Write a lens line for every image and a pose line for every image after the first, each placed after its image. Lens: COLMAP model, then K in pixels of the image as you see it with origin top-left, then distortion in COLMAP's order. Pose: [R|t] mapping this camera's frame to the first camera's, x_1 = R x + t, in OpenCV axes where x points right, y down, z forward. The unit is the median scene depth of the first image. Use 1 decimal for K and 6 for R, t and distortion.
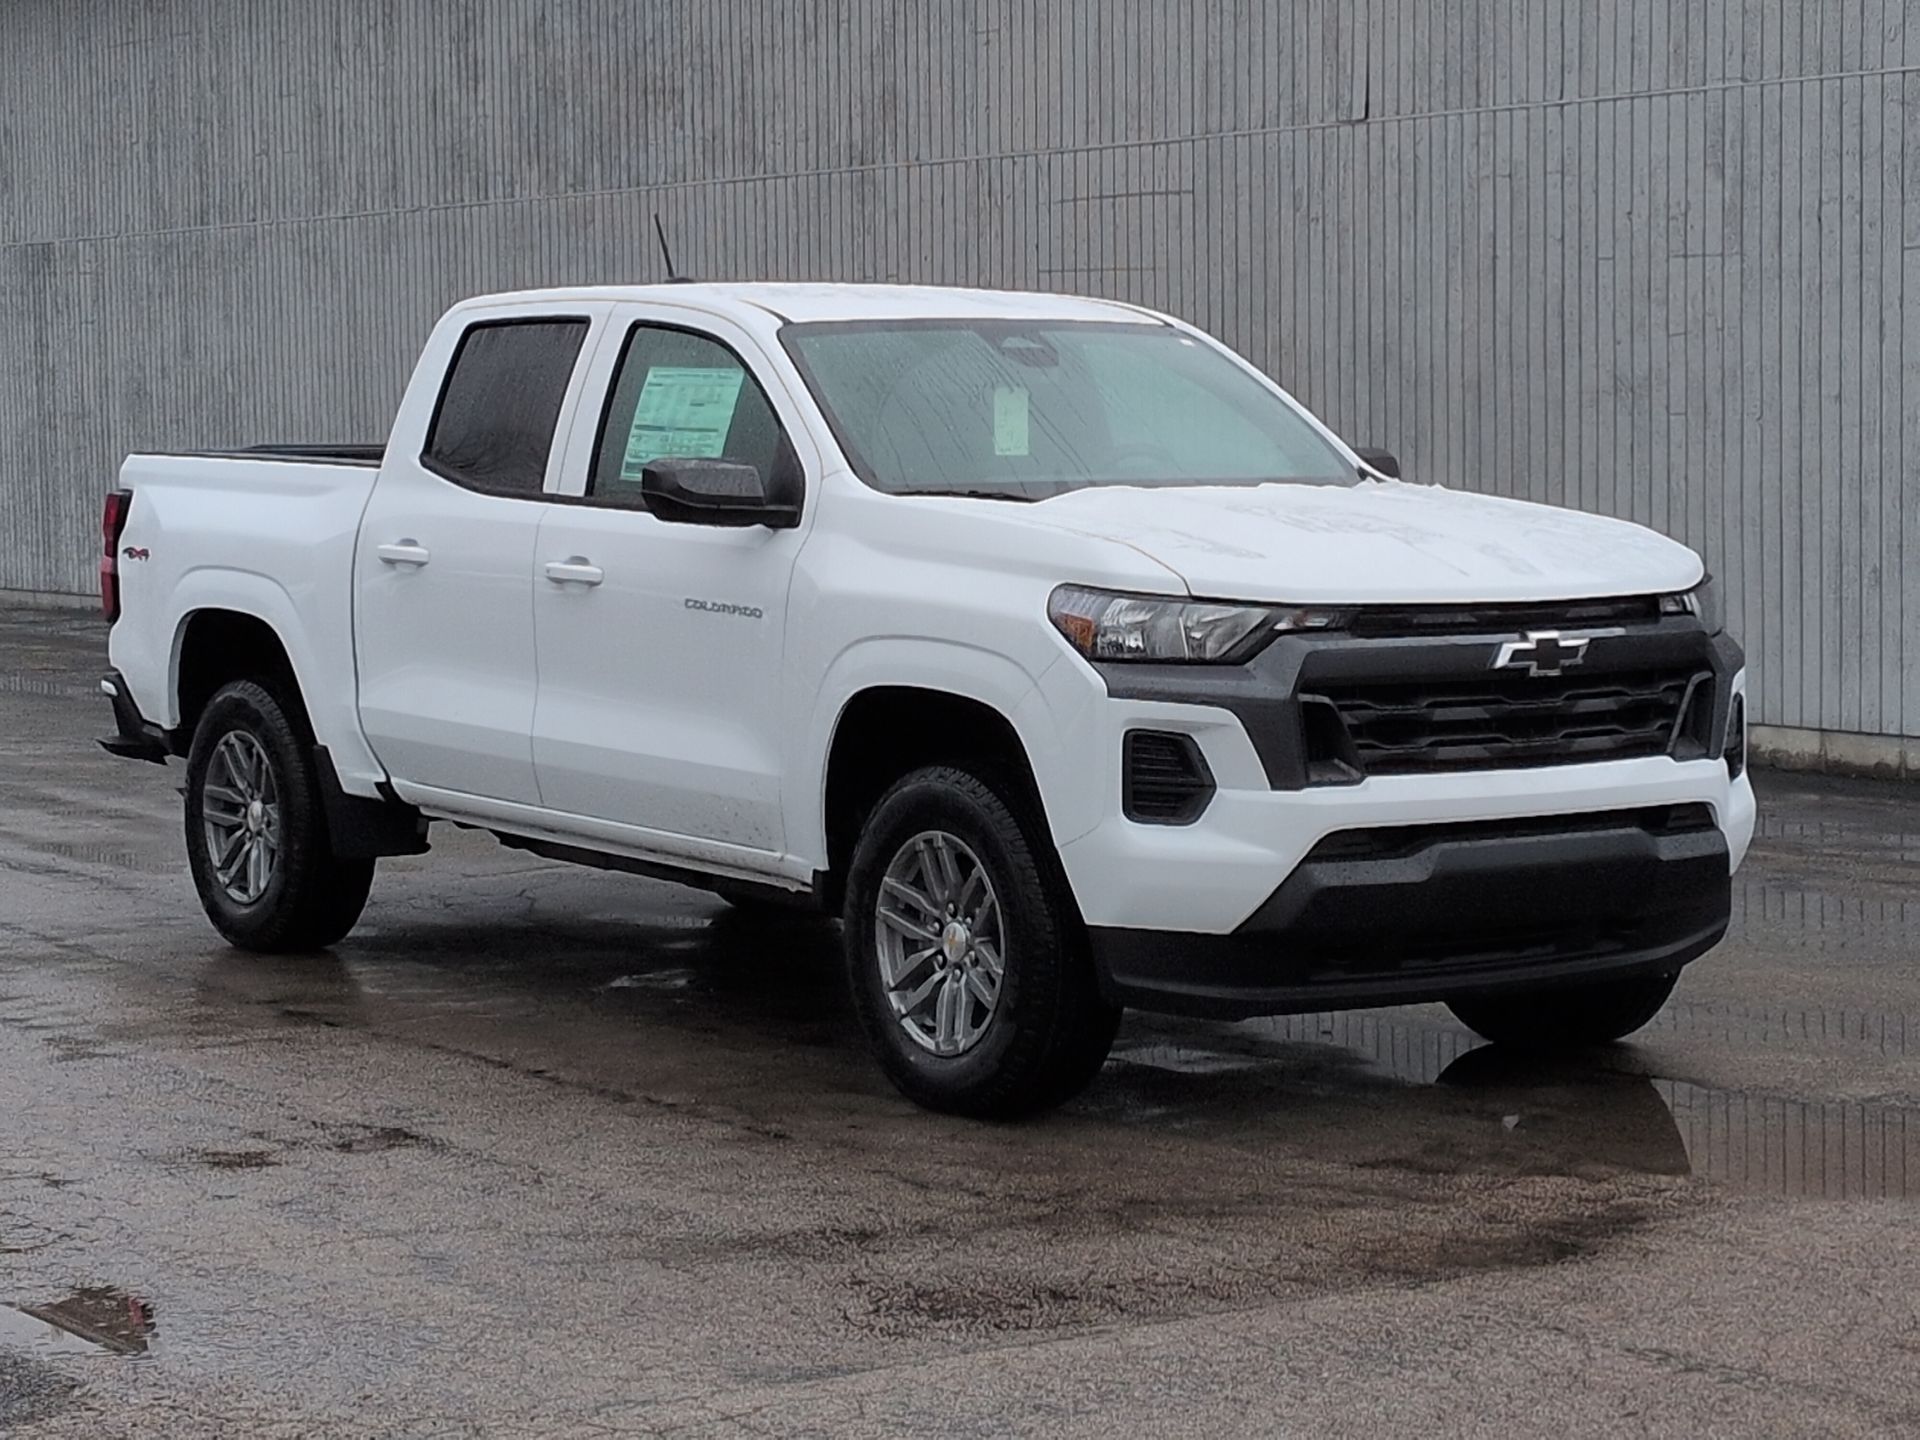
lens RADIAL K [[4381.4, 0, 960.0], [0, 4381.4, 720.0], [0, 0, 1]] dist [0.121026, -0.218756]
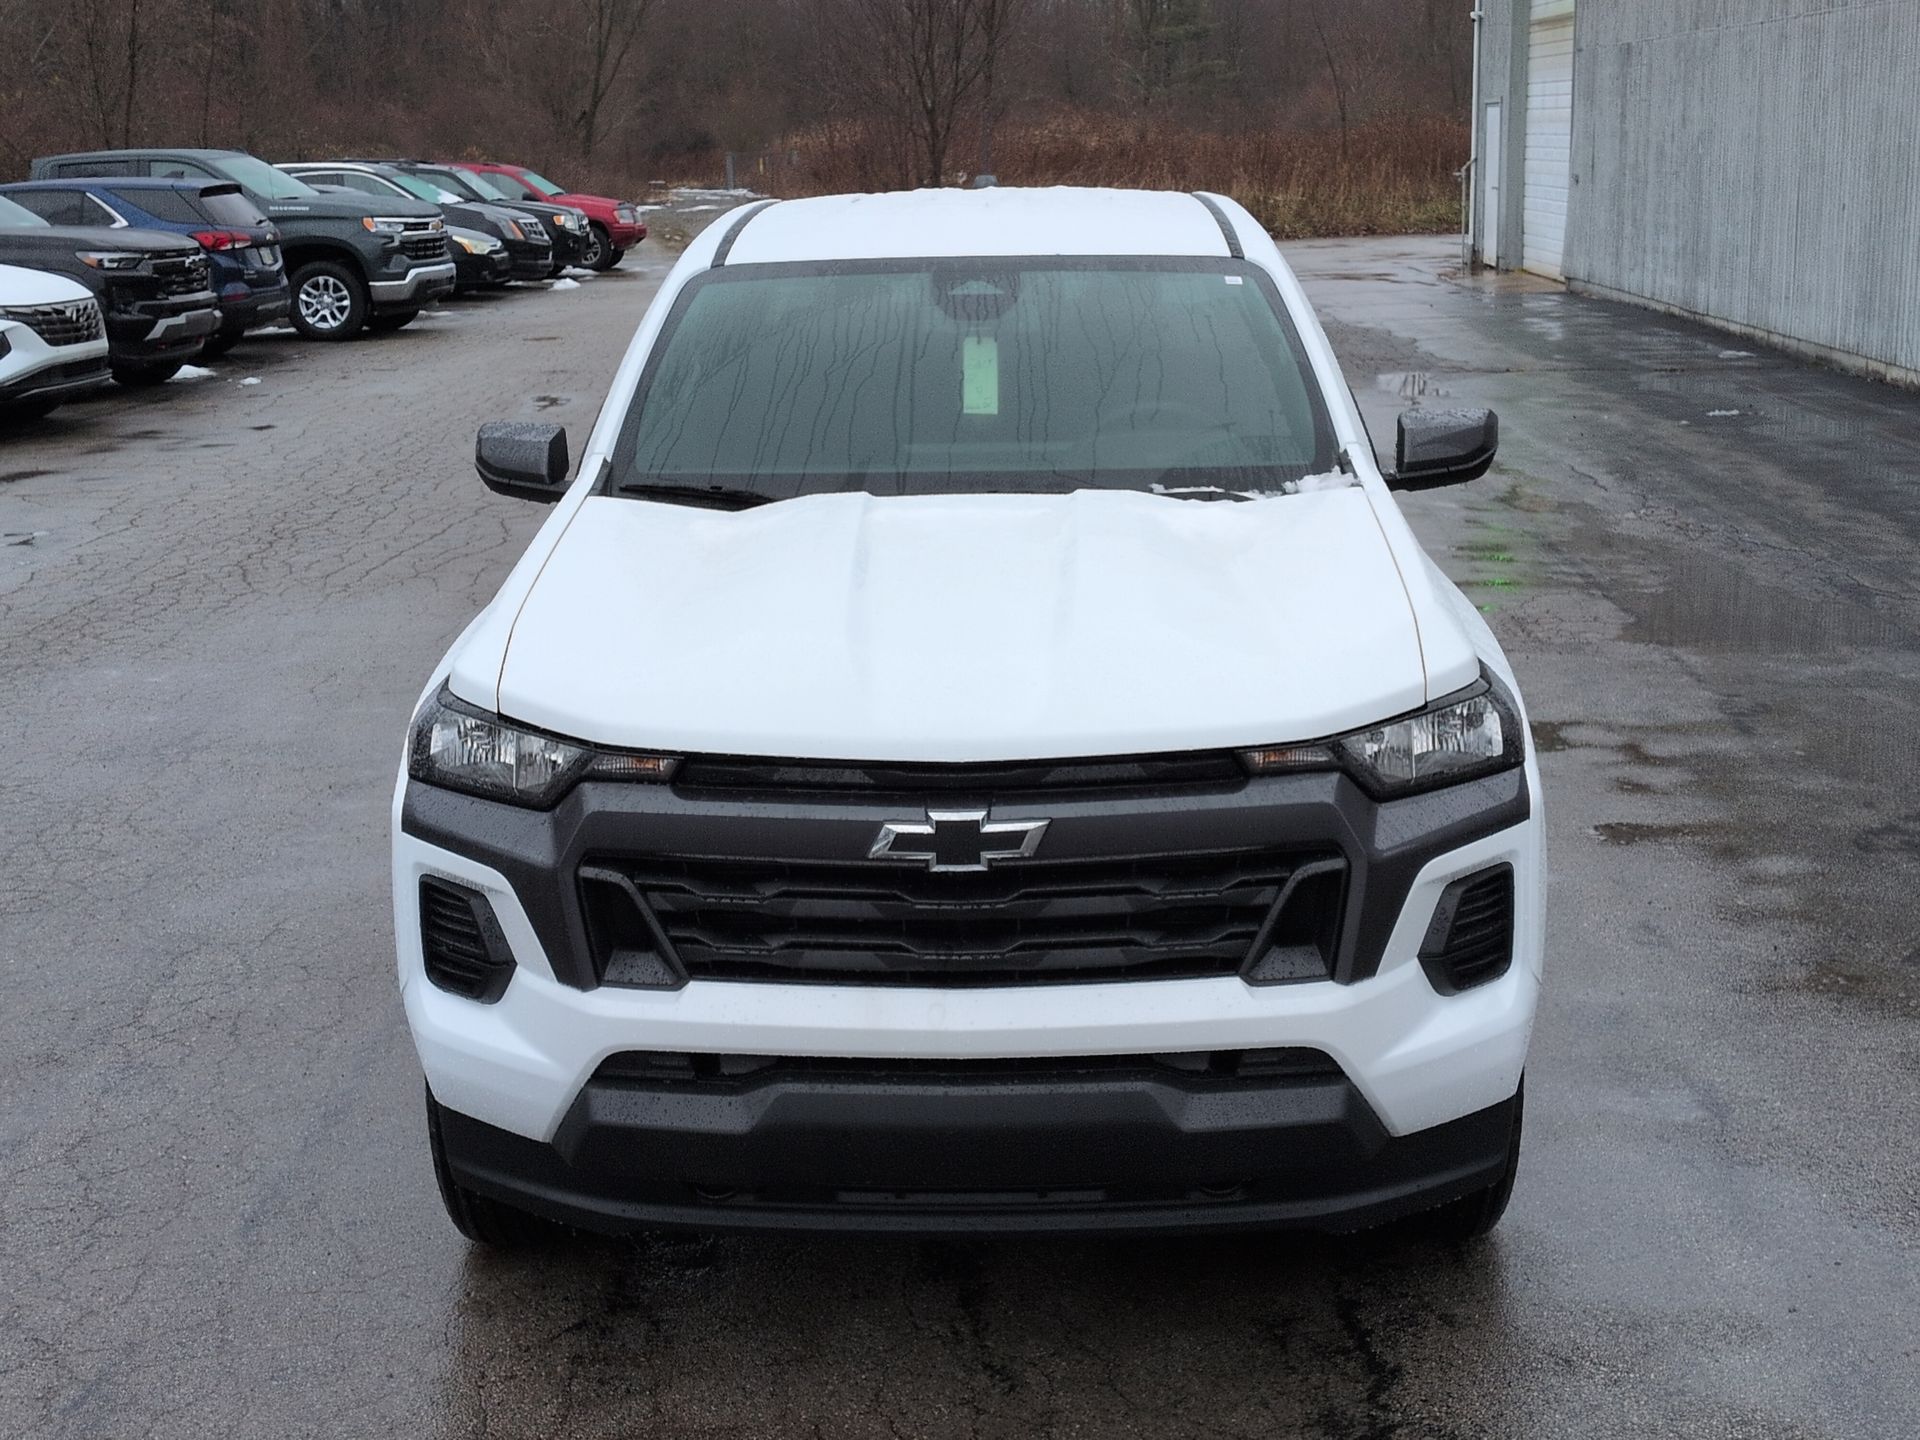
lens RADIAL K [[2434.4, 0, 960.0], [0, 2434.4, 720.0], [0, 0, 1]] dist [0.129213, 0.006694]
pose [[0.807370, 0.131886, -0.575117, 0.352455], [-0.029611, 0.982528, 0.183743, -0.104926], [0.589302, -0.131319, 0.797169, 0.687716]]
